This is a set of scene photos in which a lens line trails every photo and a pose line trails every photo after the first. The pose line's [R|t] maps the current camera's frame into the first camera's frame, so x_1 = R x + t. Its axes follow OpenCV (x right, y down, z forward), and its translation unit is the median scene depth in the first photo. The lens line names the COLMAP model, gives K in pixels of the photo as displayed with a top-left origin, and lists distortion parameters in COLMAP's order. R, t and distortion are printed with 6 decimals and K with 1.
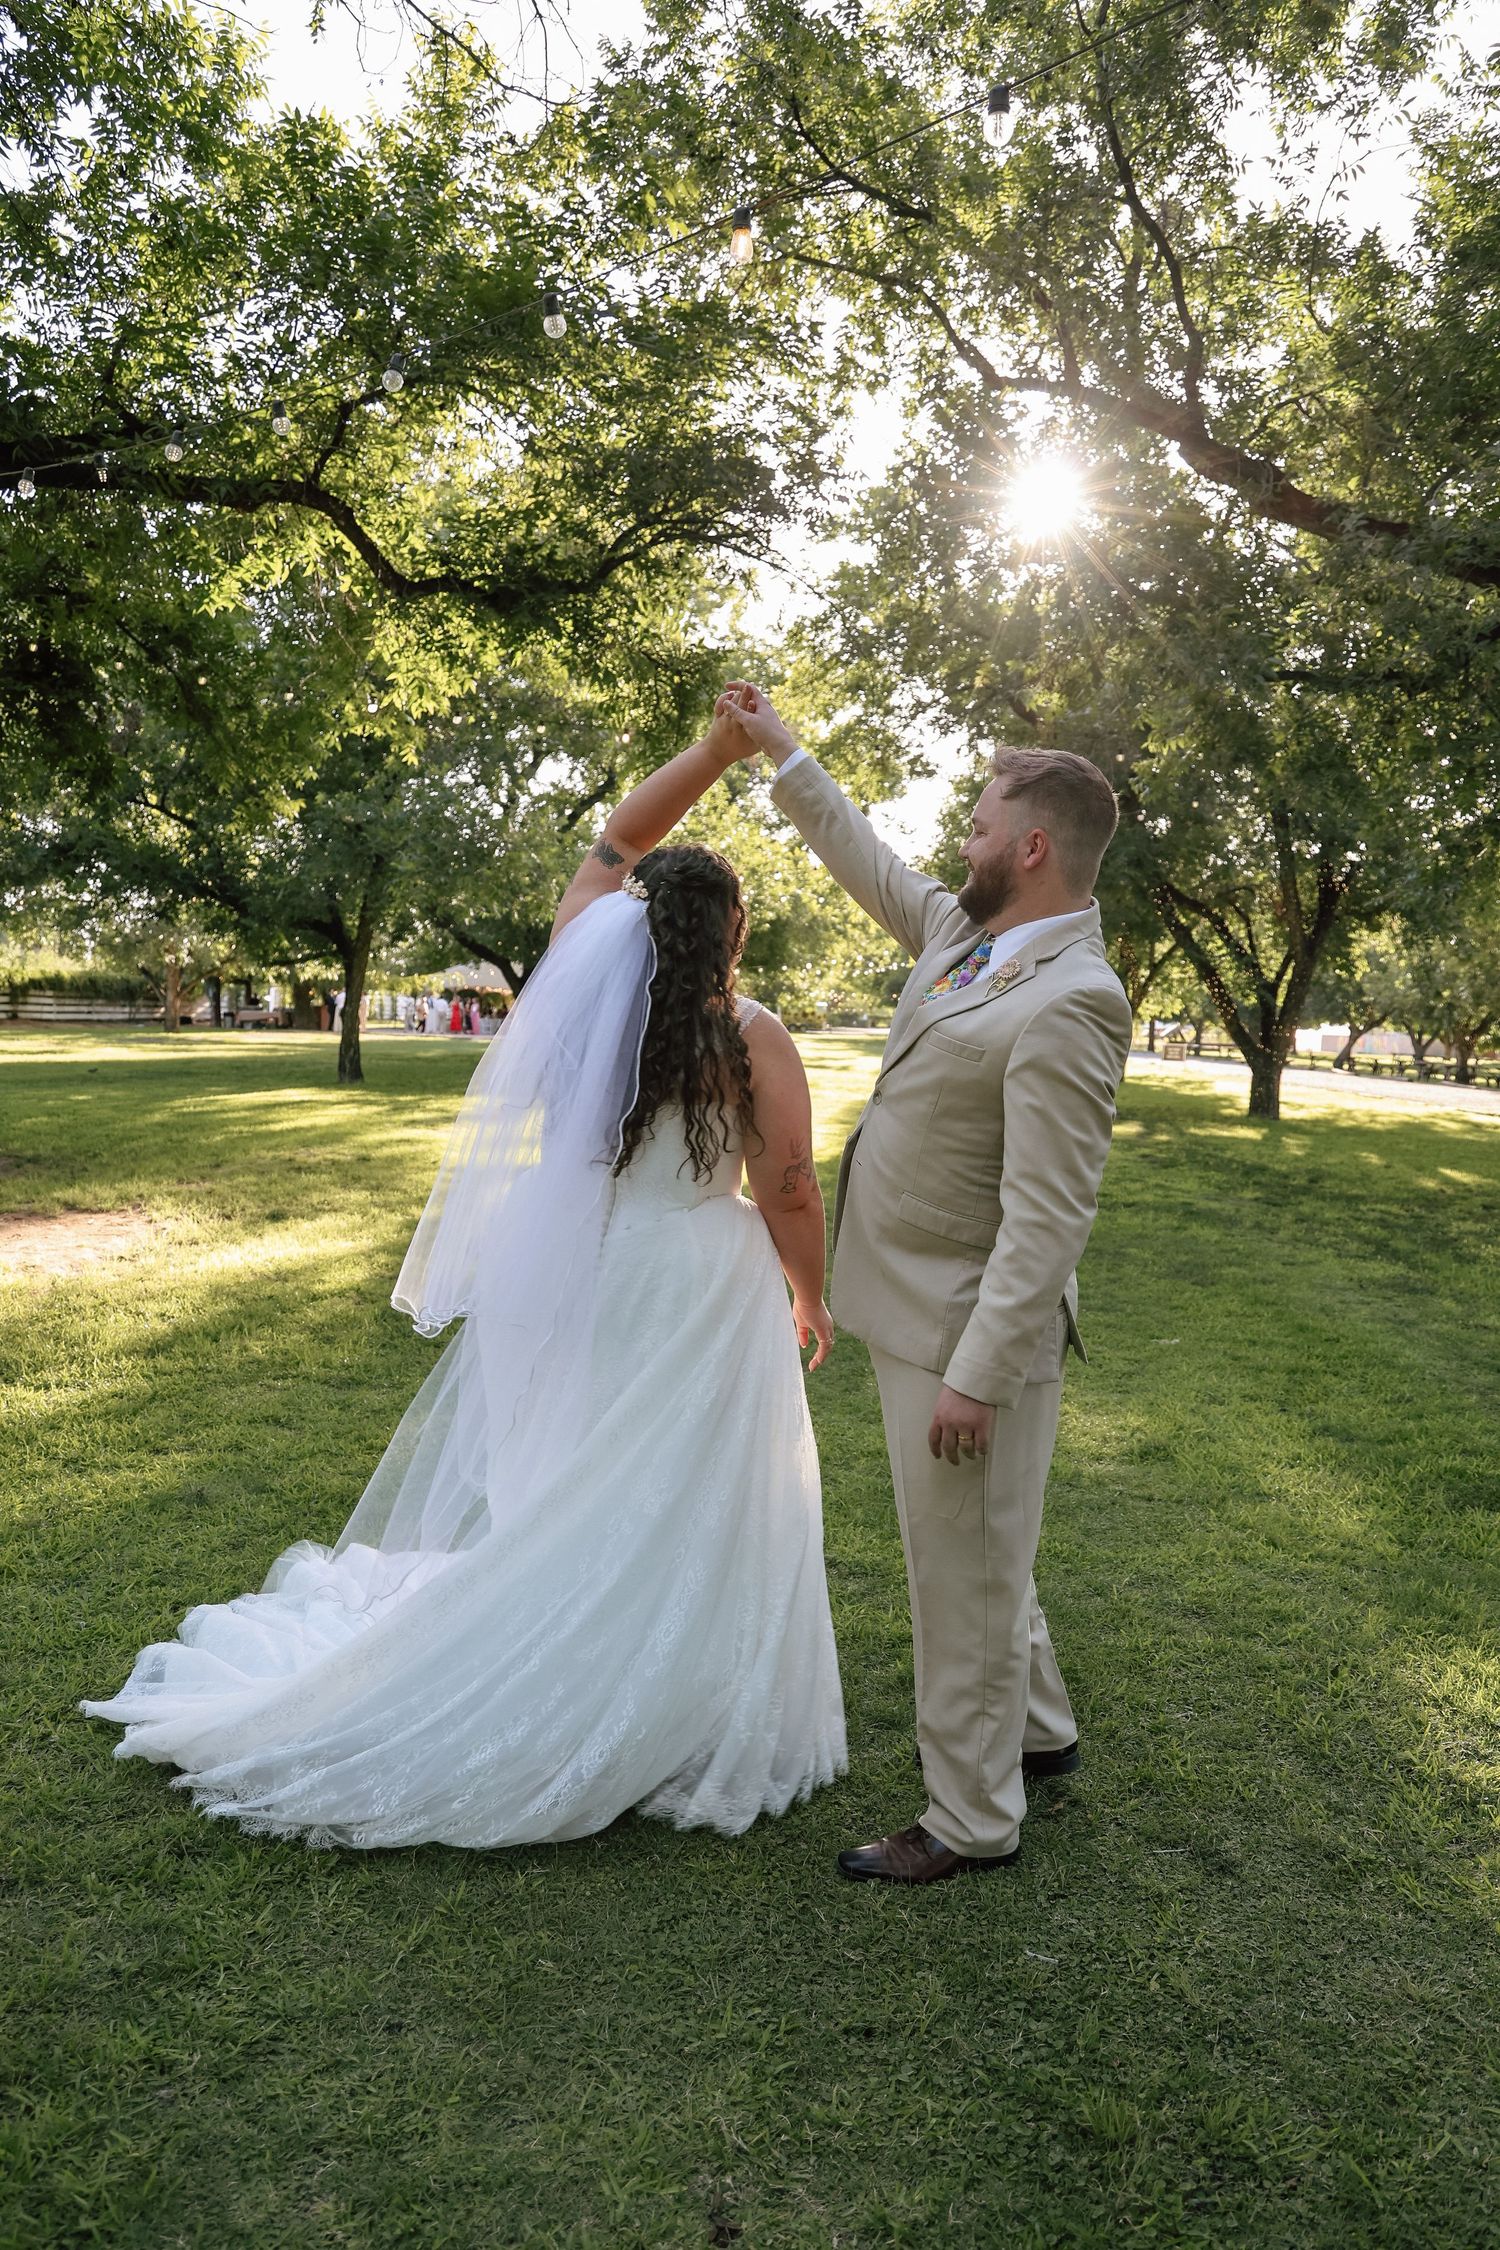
lens RADIAL K [[1917.3, 0, 750.0], [0, 1917.3, 1125.0], [0, 0, 1]] dist [-0.008145, -0.001534]
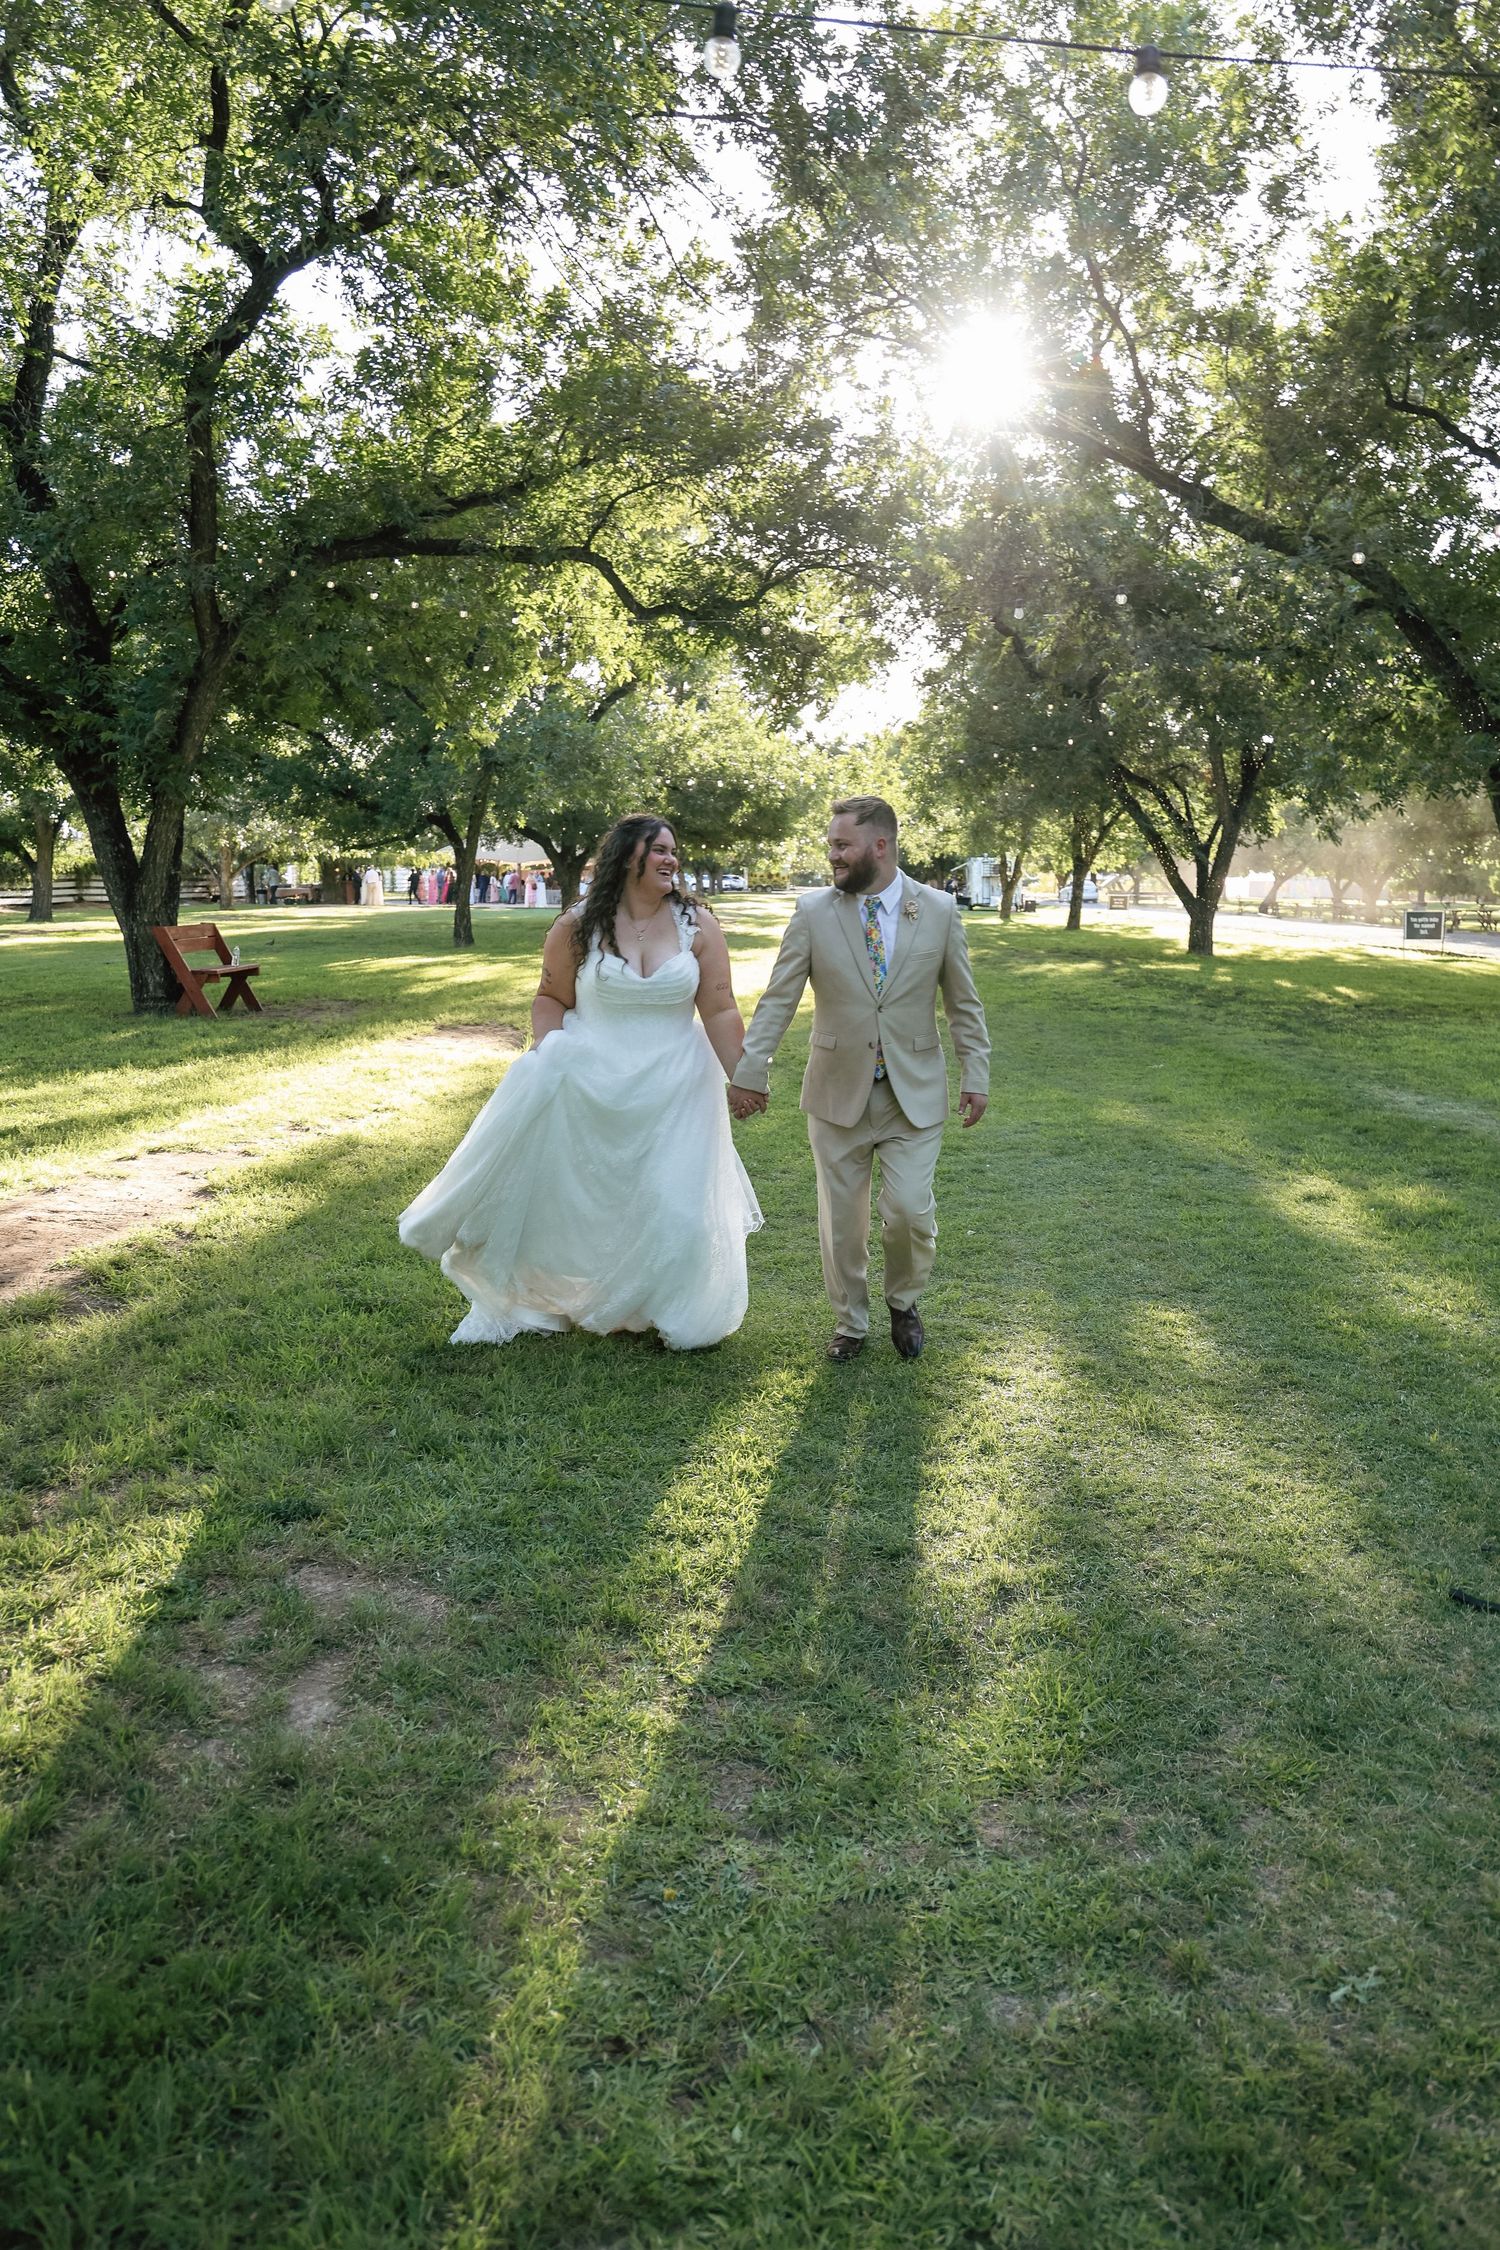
lens RADIAL K [[1917.3, 0, 750.0], [0, 1917.3, 1125.0], [0, 0, 1]] dist [-0.008145, -0.001534]
pose [[0.998962, -0.031940, 0.032477, -0.061452], [0.029491, 0.996876, 0.073275, 0.006505], [-0.034716, -0.072241, 0.996783, -0.215928]]
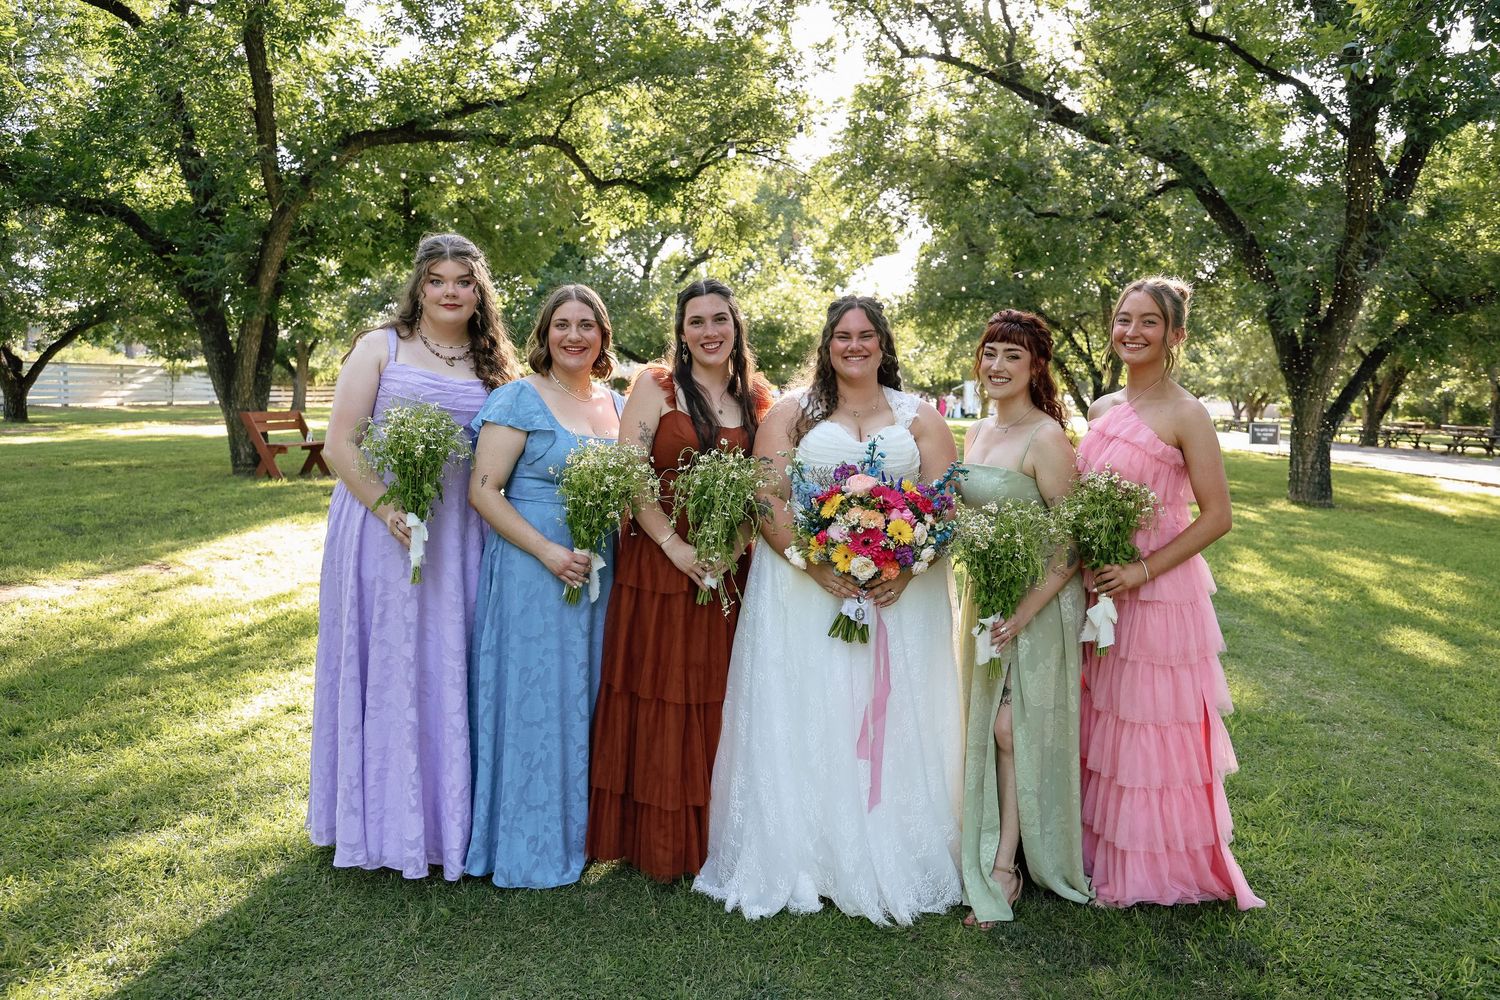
lens RADIAL K [[1278.2, 0, 716.2], [0, 1278.2, 500.0], [0, 0, 1]] dist [-0.008145, -0.001534]
pose [[0.997514, -0.005158, -0.070285, 0.014387], [0.006911, 0.999670, 0.024728, 0.008846], [0.070134, -0.025152, 0.997220, -0.141348]]
